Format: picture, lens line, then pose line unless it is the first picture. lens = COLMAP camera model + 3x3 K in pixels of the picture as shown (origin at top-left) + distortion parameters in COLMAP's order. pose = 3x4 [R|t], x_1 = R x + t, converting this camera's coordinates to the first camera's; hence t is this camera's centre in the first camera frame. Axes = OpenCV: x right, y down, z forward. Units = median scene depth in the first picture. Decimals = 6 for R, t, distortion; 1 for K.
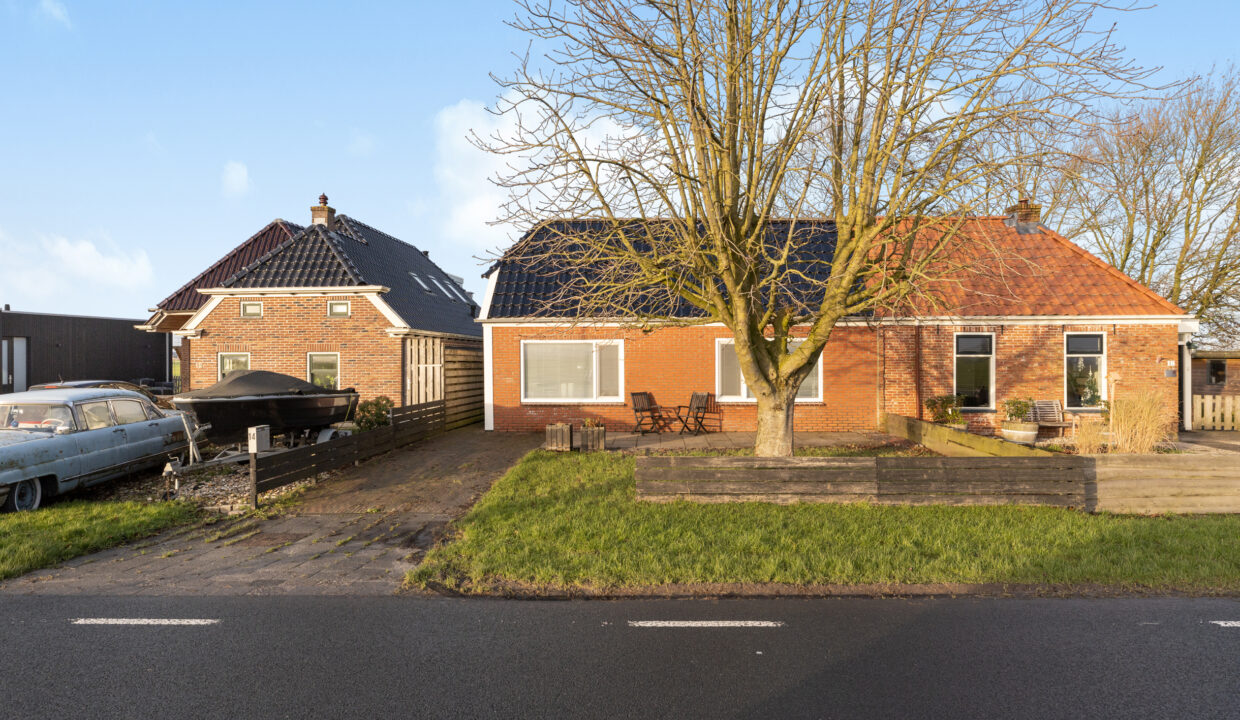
lens RADIAL K [[737.5, 0, 655.4], [0, 737.5, 360.4], [0, 0, 1]] dist [0.003021, 0.001207]
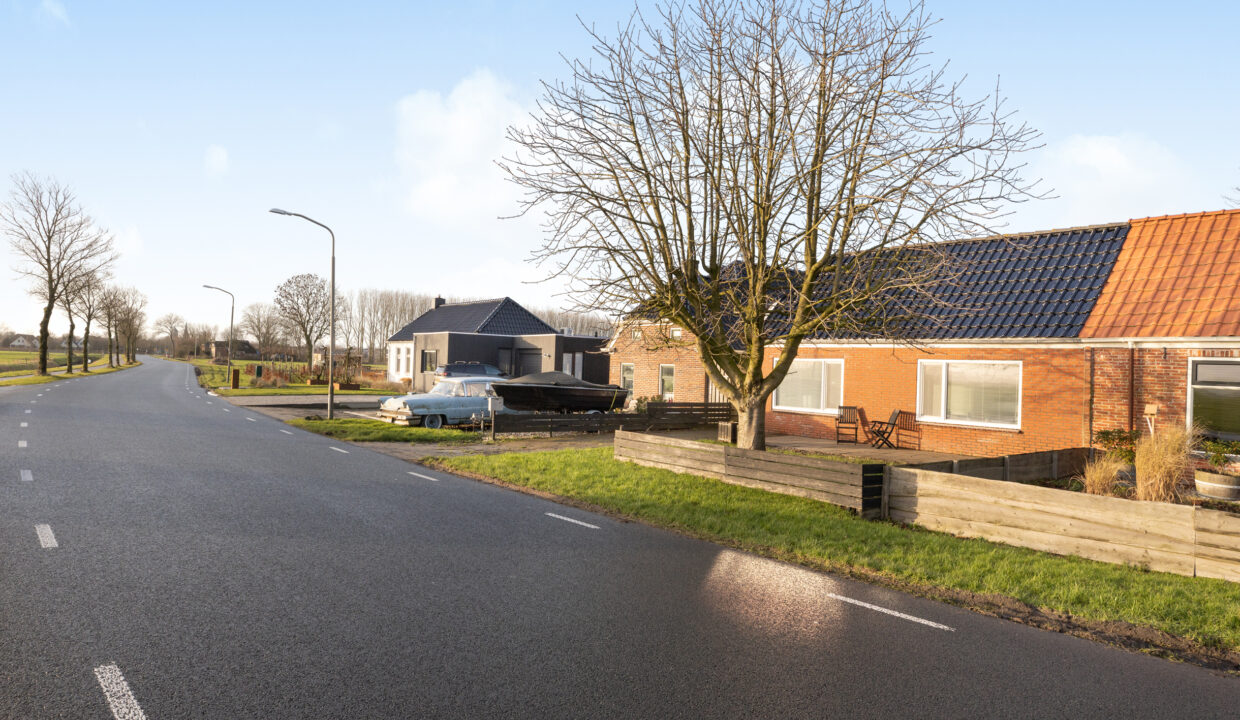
lens RADIAL K [[778.1, 0, 620.0], [0, 778.1, 360.0], [0, 0, 1]] dist [0.000837, 0.000336]
pose [[0.629197, 0.018372, -0.777029, 0.672576], [-0.042479, 0.999039, -0.010776, 0.000666], [0.776084, 0.039787, 0.629373, -0.017228]]
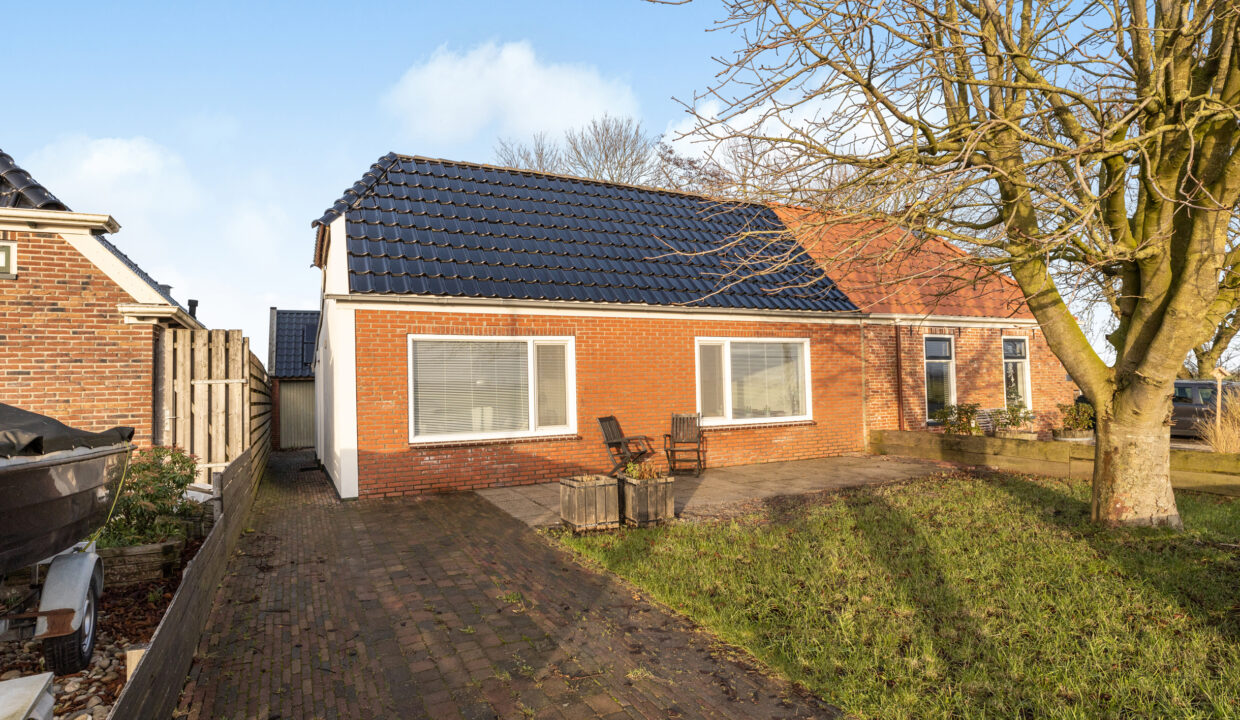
lens RADIAL K [[659.9, 0, 620.0], [0, 659.9, 360.0], [0, 0, 1]] dist [0.000769, 0.000581]
pose [[0.883347, 0.000719, 0.468719, -0.281022], [0.023246, 0.998701, -0.045342, 0.019698], [-0.468143, 0.050948, 0.882183, 0.476776]]
